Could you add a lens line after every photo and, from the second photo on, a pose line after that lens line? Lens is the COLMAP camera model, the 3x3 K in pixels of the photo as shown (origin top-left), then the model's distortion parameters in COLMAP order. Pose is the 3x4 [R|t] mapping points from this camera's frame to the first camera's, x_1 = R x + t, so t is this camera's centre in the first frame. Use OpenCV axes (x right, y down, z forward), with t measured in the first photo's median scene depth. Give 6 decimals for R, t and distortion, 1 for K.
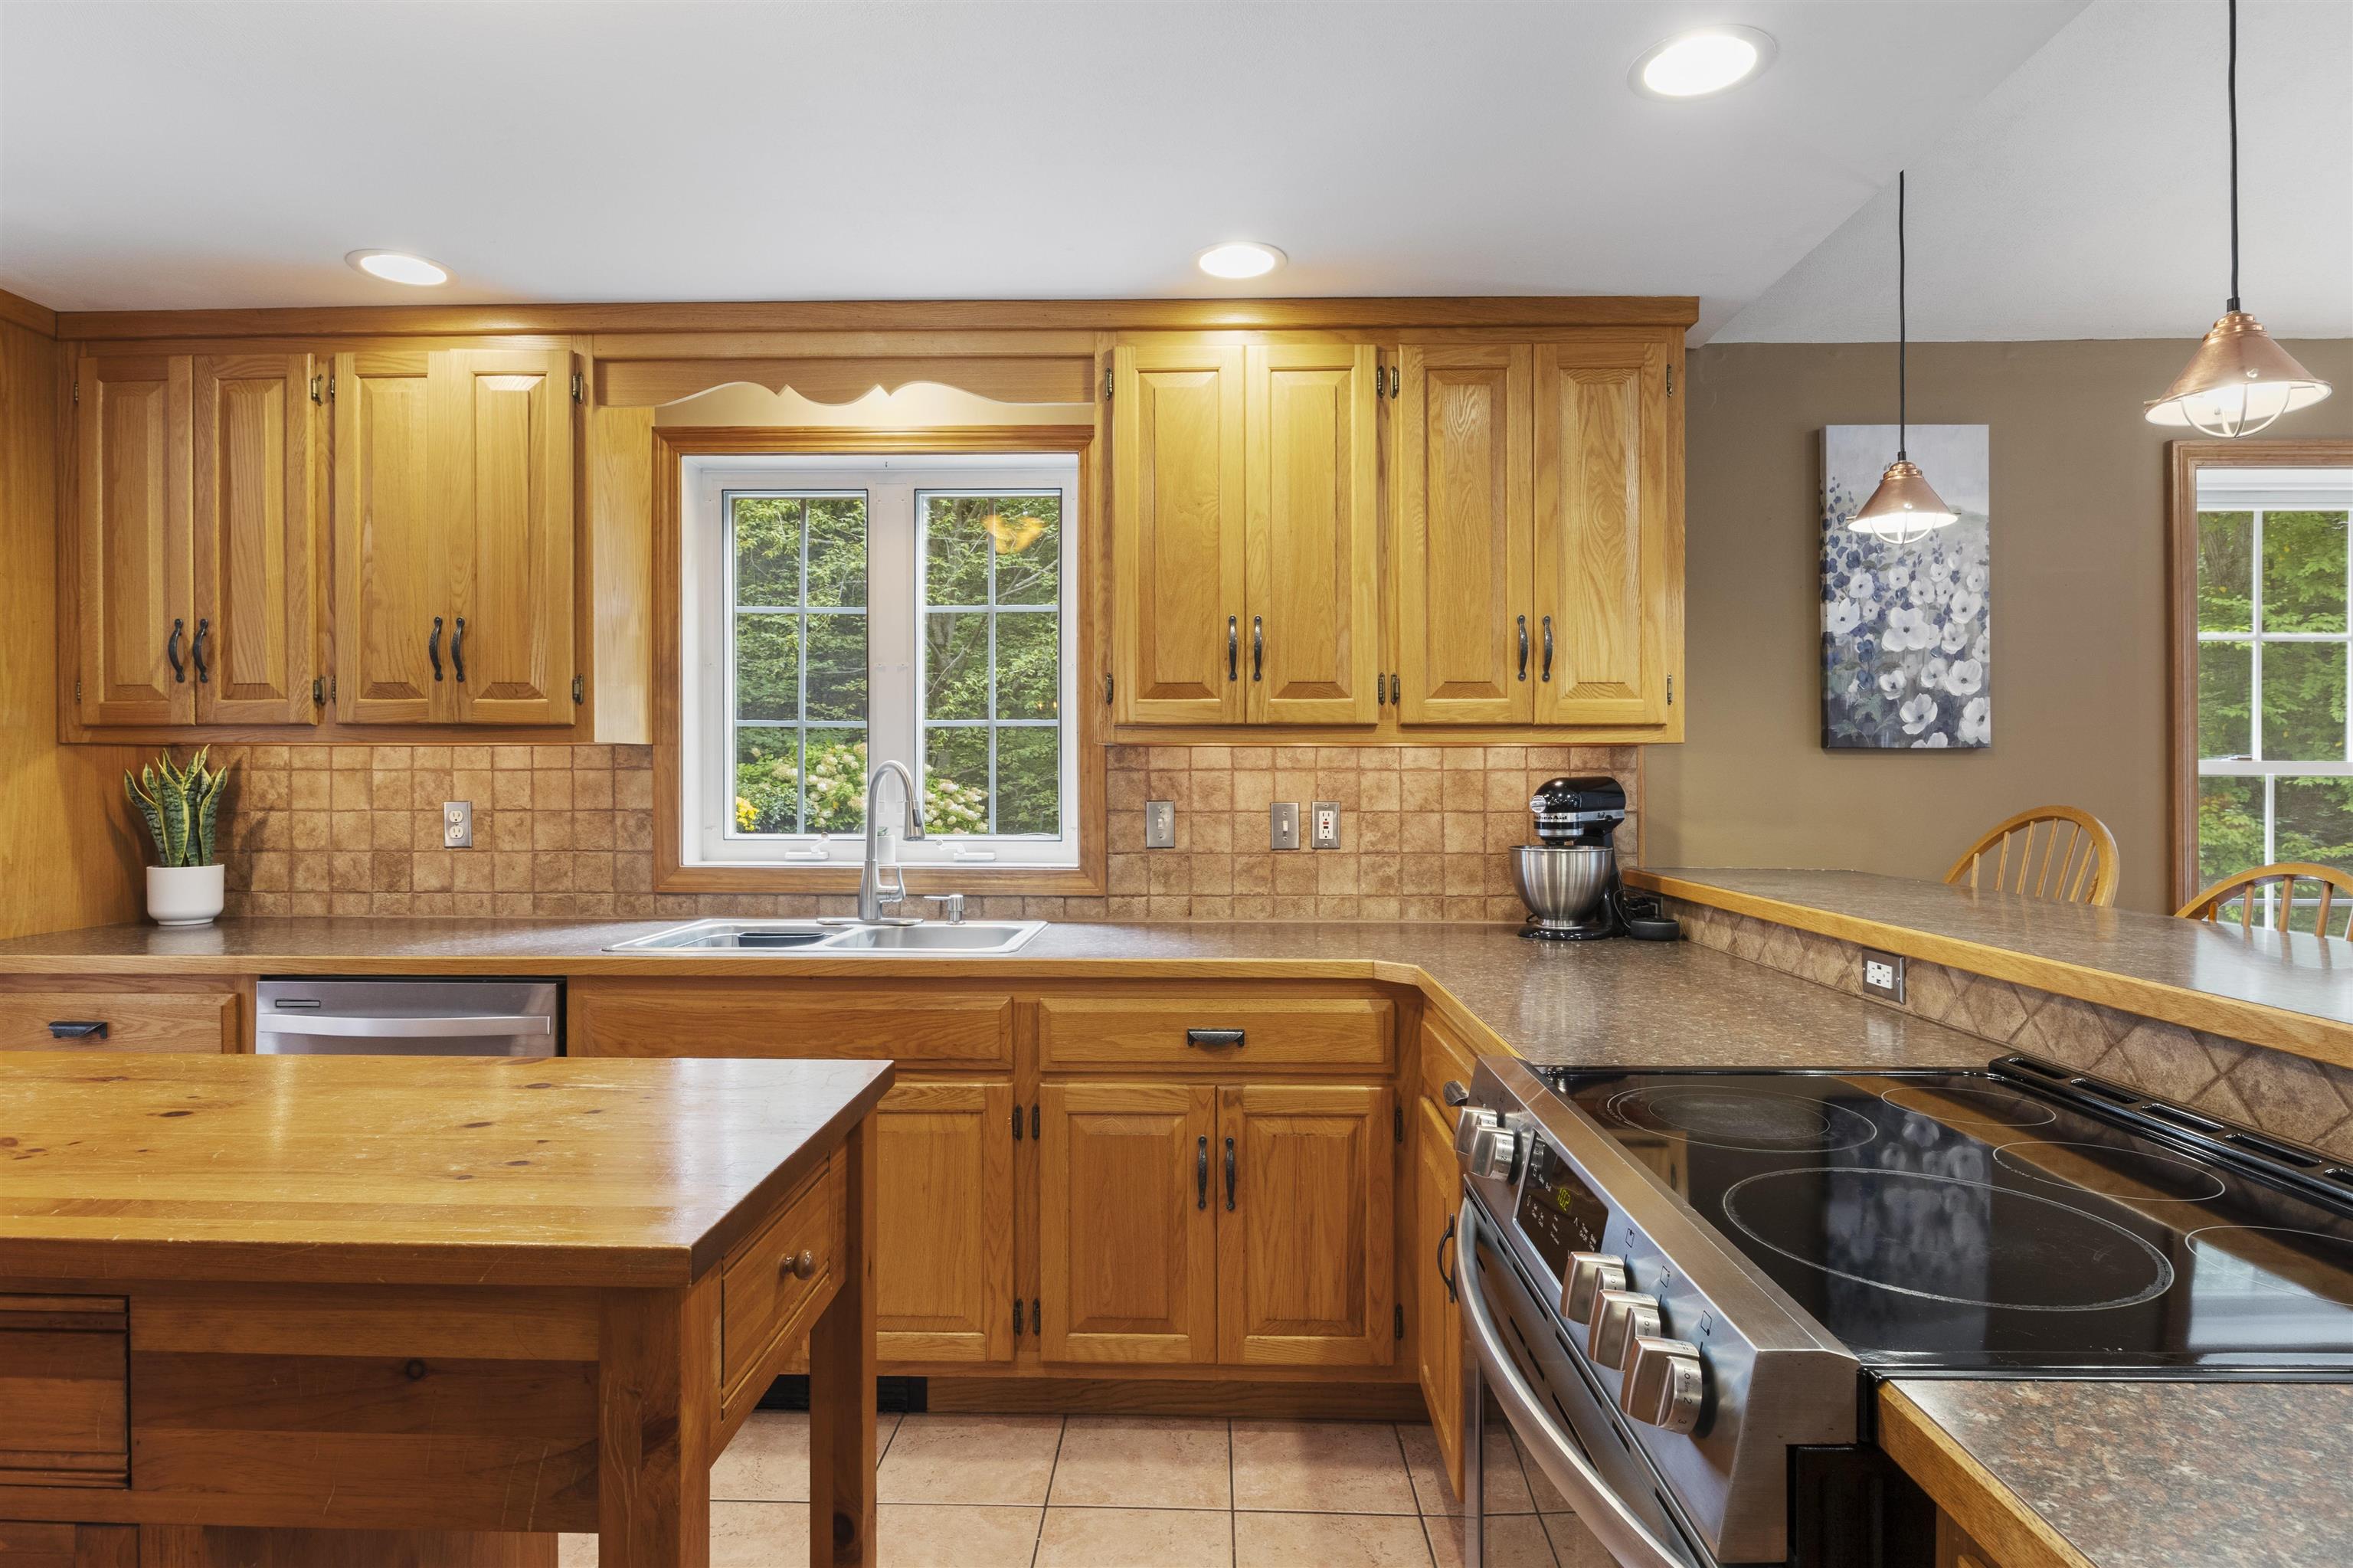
lens RADIAL K [[1222.8, 0, 1158.7], [0, 1222.8, 774.6], [0, 0, 1]] dist [-0.008123, 0.002499]
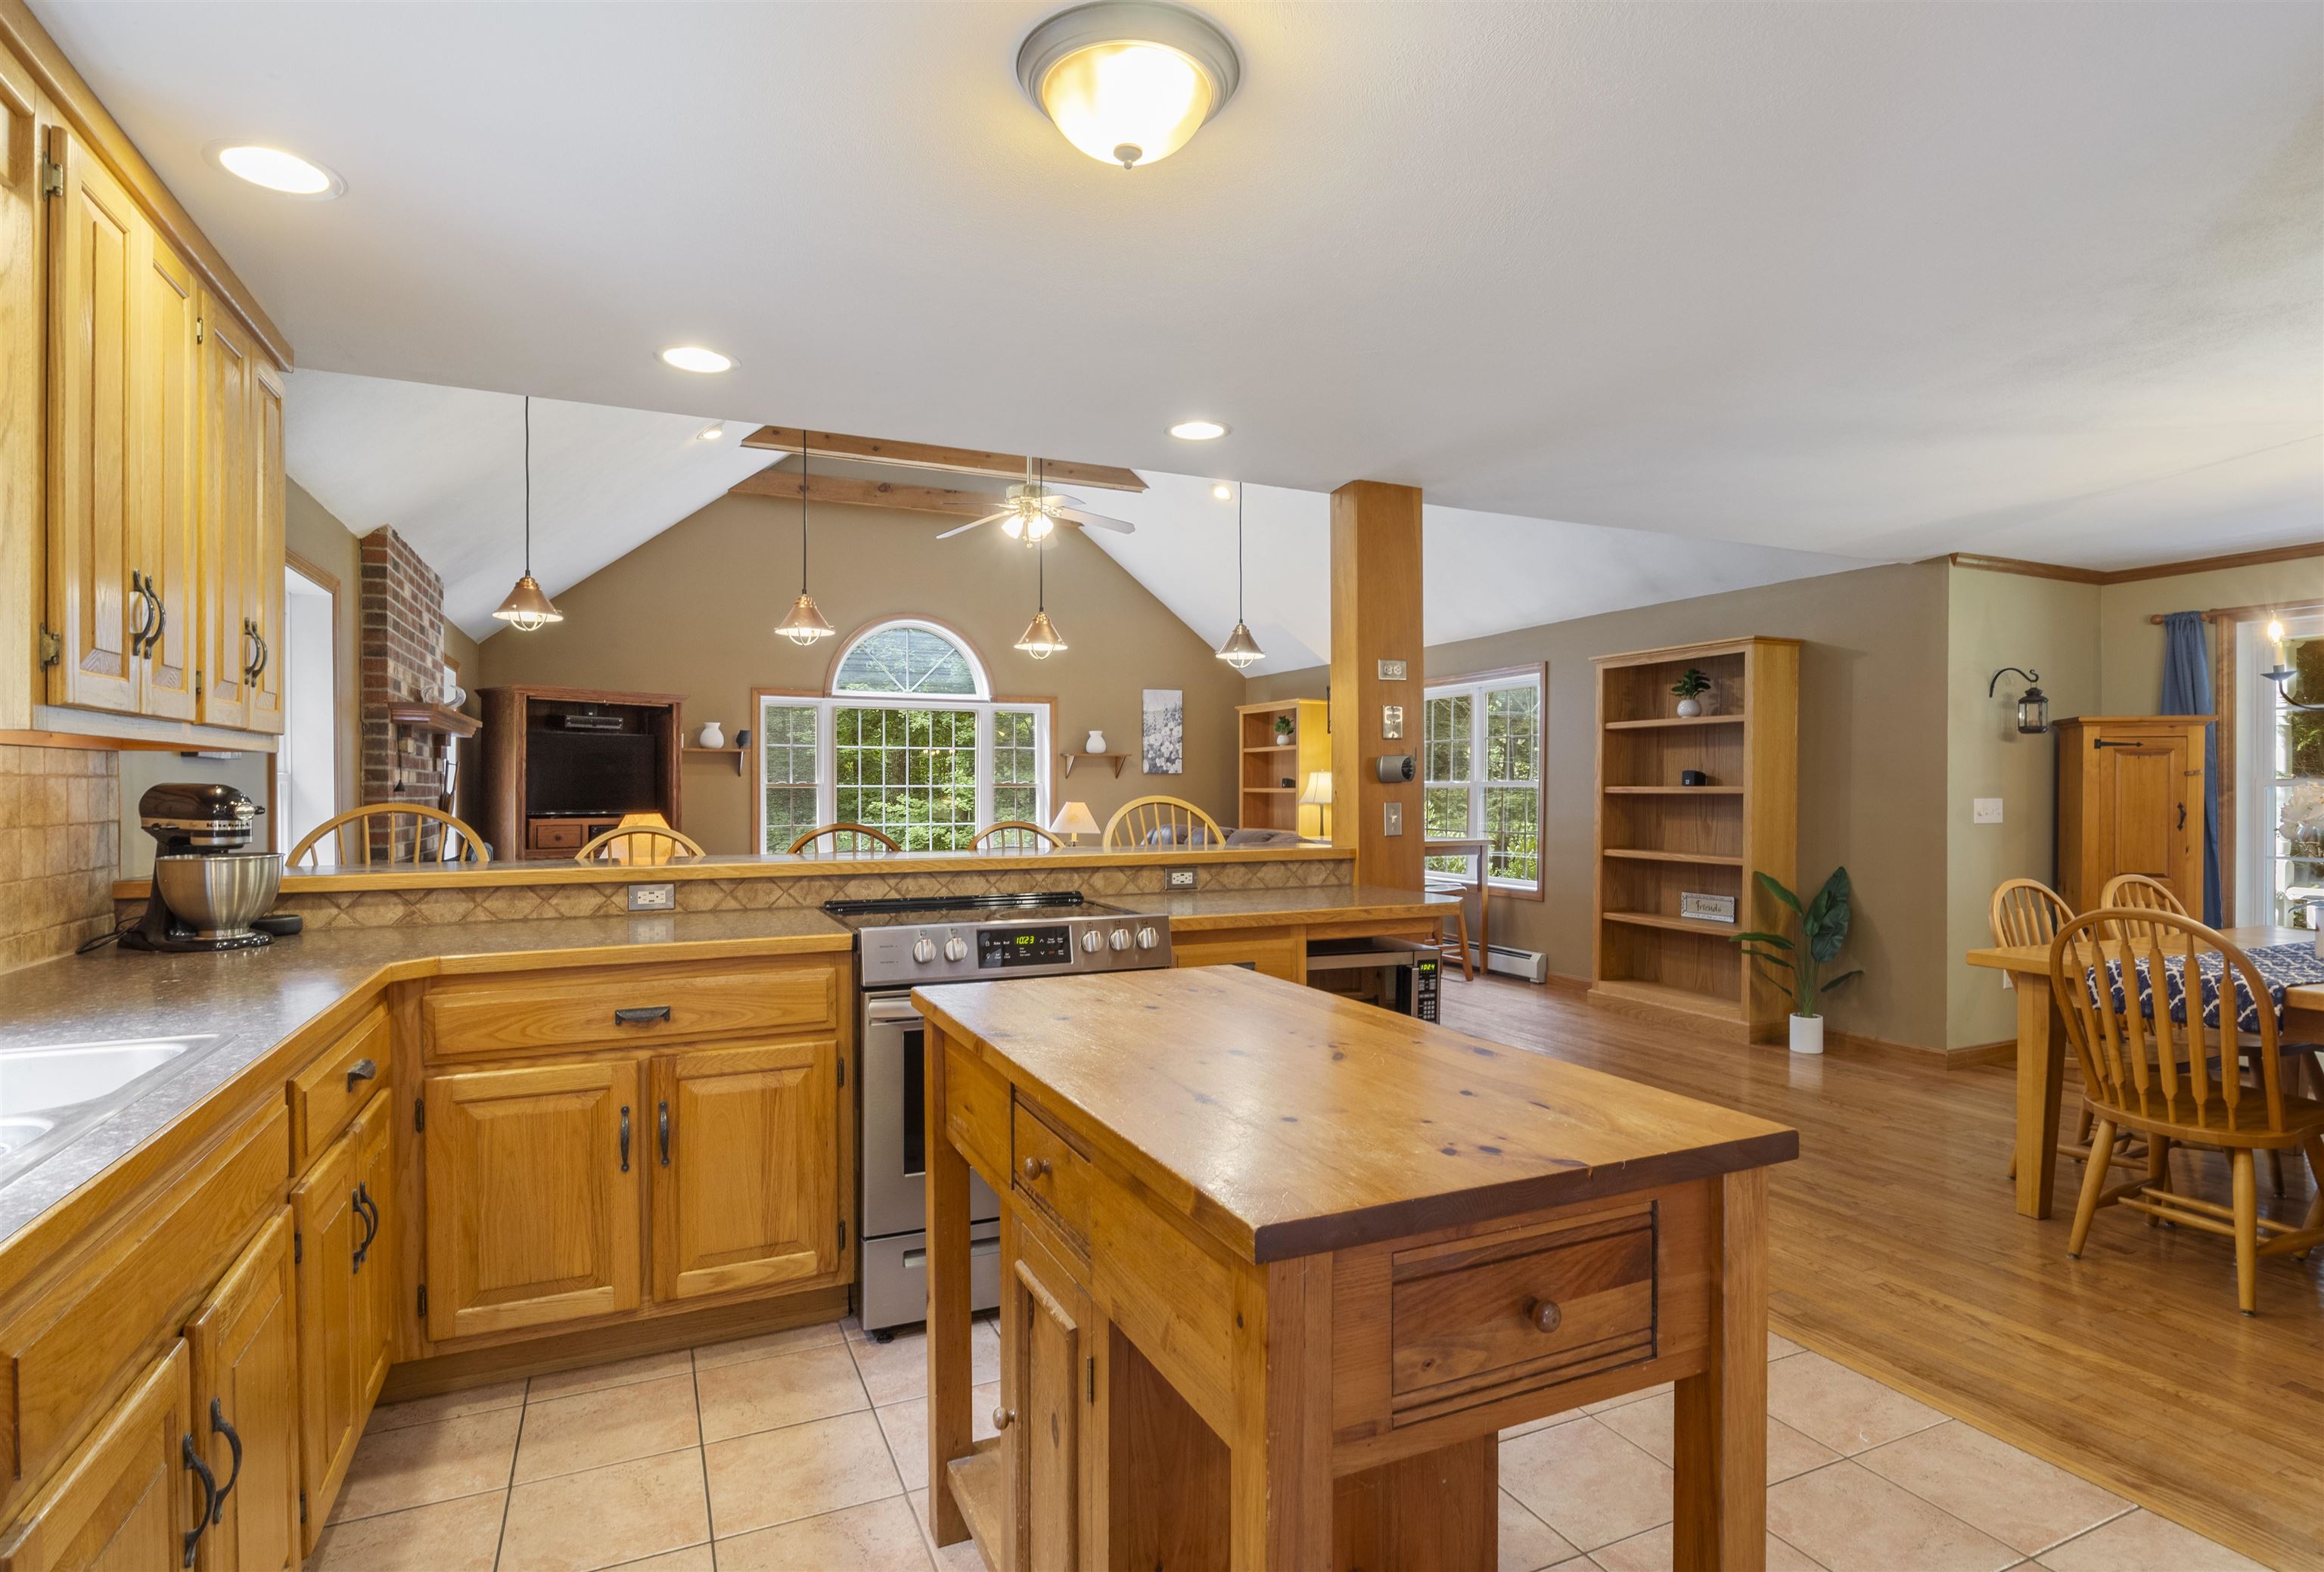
lens RADIAL K [[1207.8, 0, 1174.9], [0, 1207.8, 792.9], [0, 0, 1]] dist [-0.009182, -0.002061]
pose [[-0.436648, -0.006706, 0.899607, -0.857560], [0.000659, 0.999970, 0.007774, 0.002751], [-0.899632, 0.003988, -0.436630, 0.726083]]
